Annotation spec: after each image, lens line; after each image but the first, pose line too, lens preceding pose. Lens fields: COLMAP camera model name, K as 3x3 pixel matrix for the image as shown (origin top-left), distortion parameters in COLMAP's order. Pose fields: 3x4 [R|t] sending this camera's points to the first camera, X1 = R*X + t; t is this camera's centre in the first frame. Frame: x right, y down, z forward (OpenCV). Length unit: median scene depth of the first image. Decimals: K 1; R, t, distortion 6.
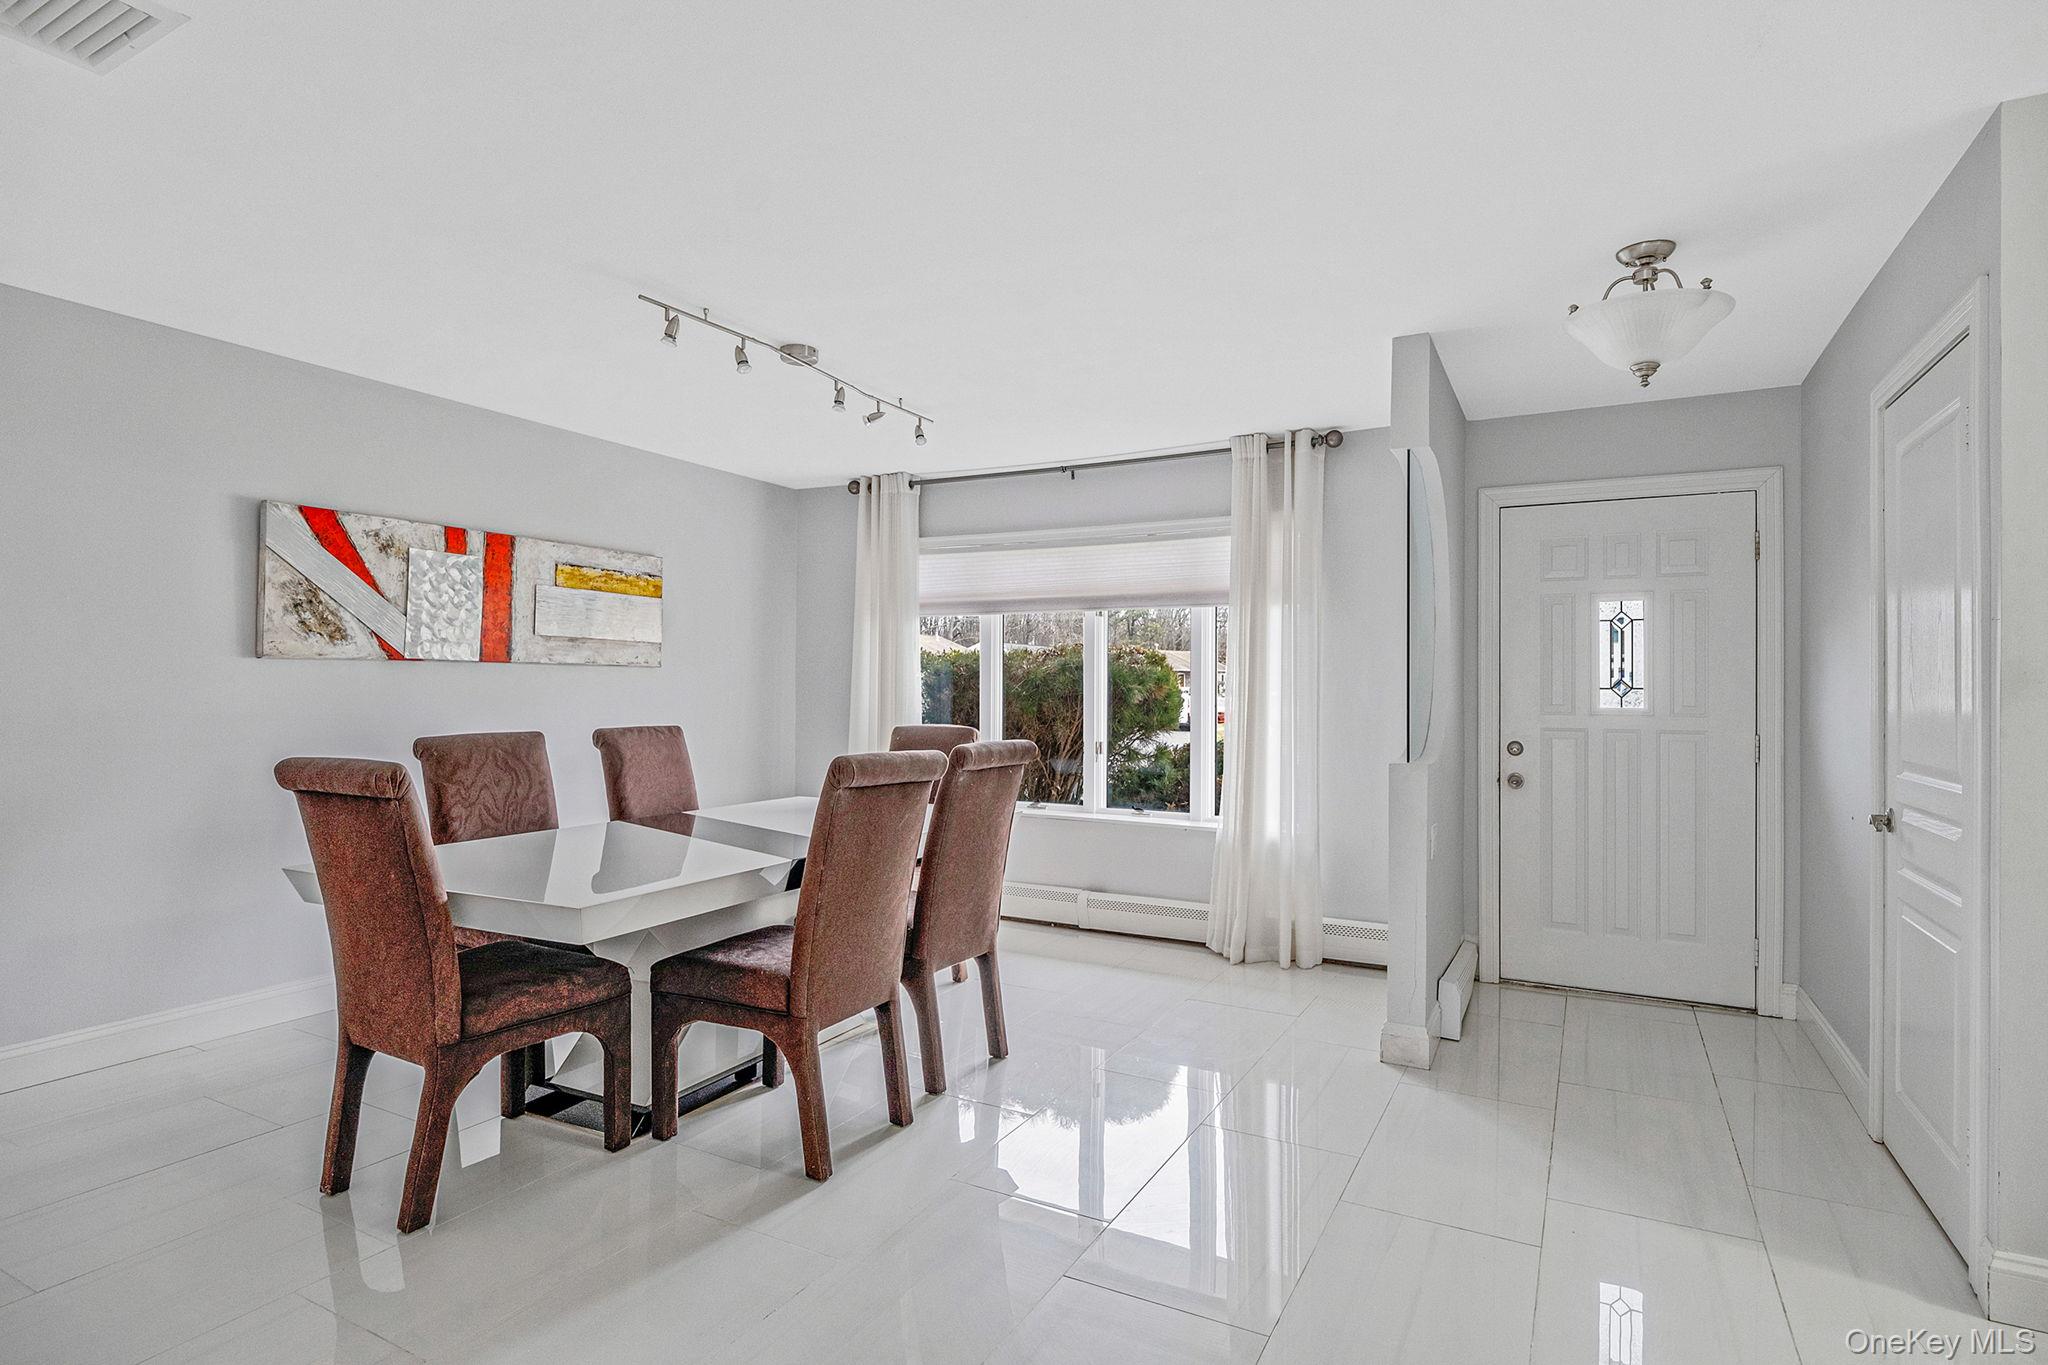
lens RADIAL K [[1027.6, 0, 1025.9], [0, 1027.6, 687.8], [0, 0, 1]] dist [0.000404, 0.000026]
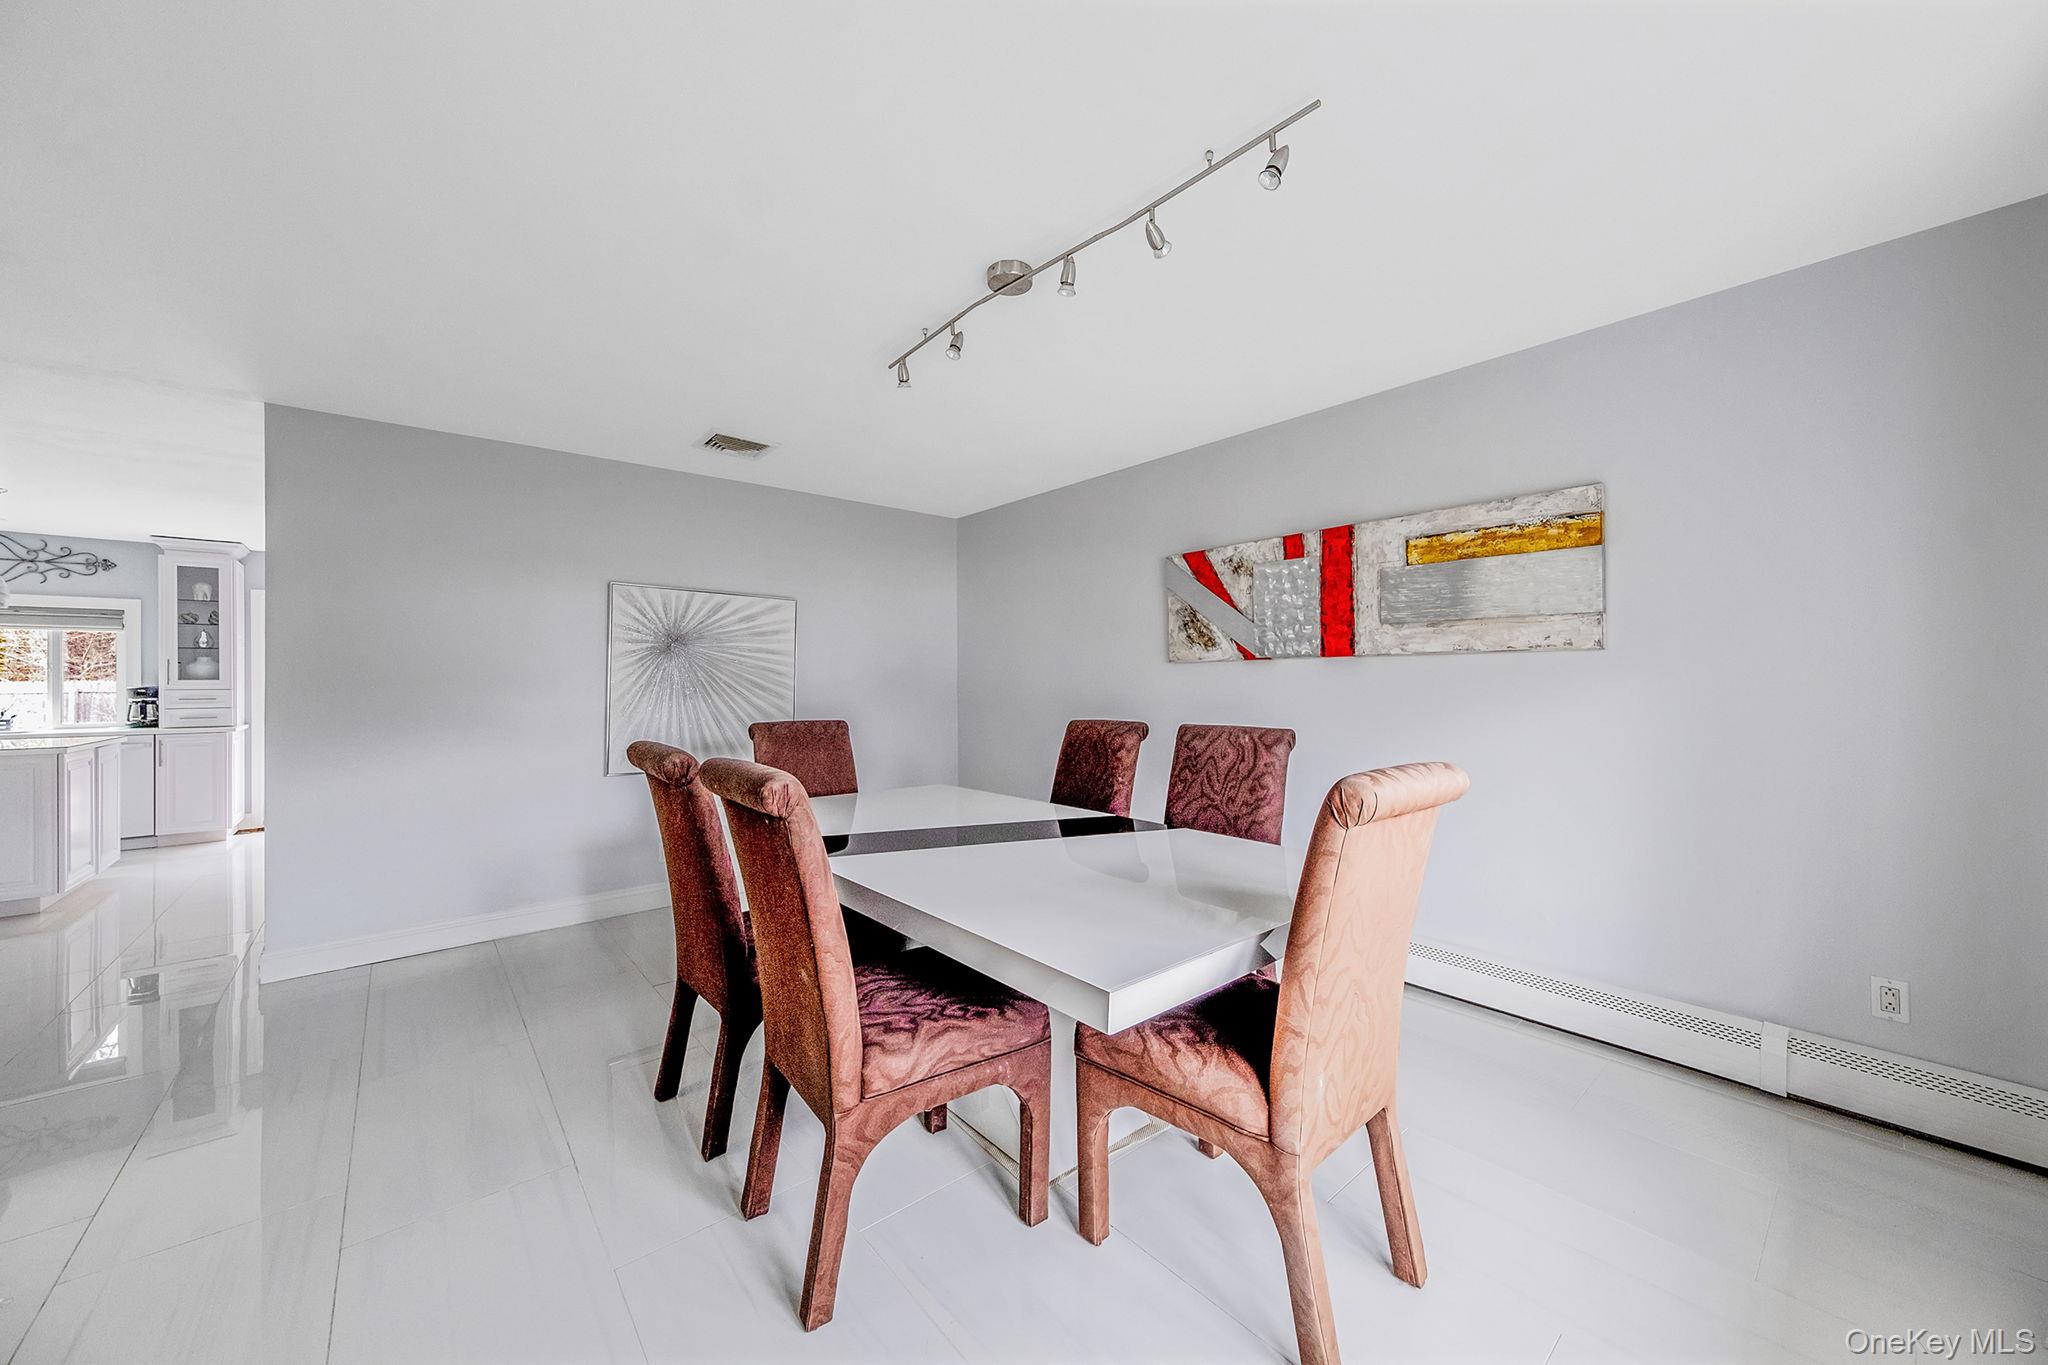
lens RADIAL K [[727.6, 0, 1027.0], [0, 727.6, 682.9], [0, 0, 1]] dist [-0.000144, -0.000045]
pose [[-0.344050, 0.000262, -0.938951, 0.269532], [0.010759, 0.999935, -0.003663, 0.000318], [0.938890, -0.011362, -0.344031, 1.017211]]
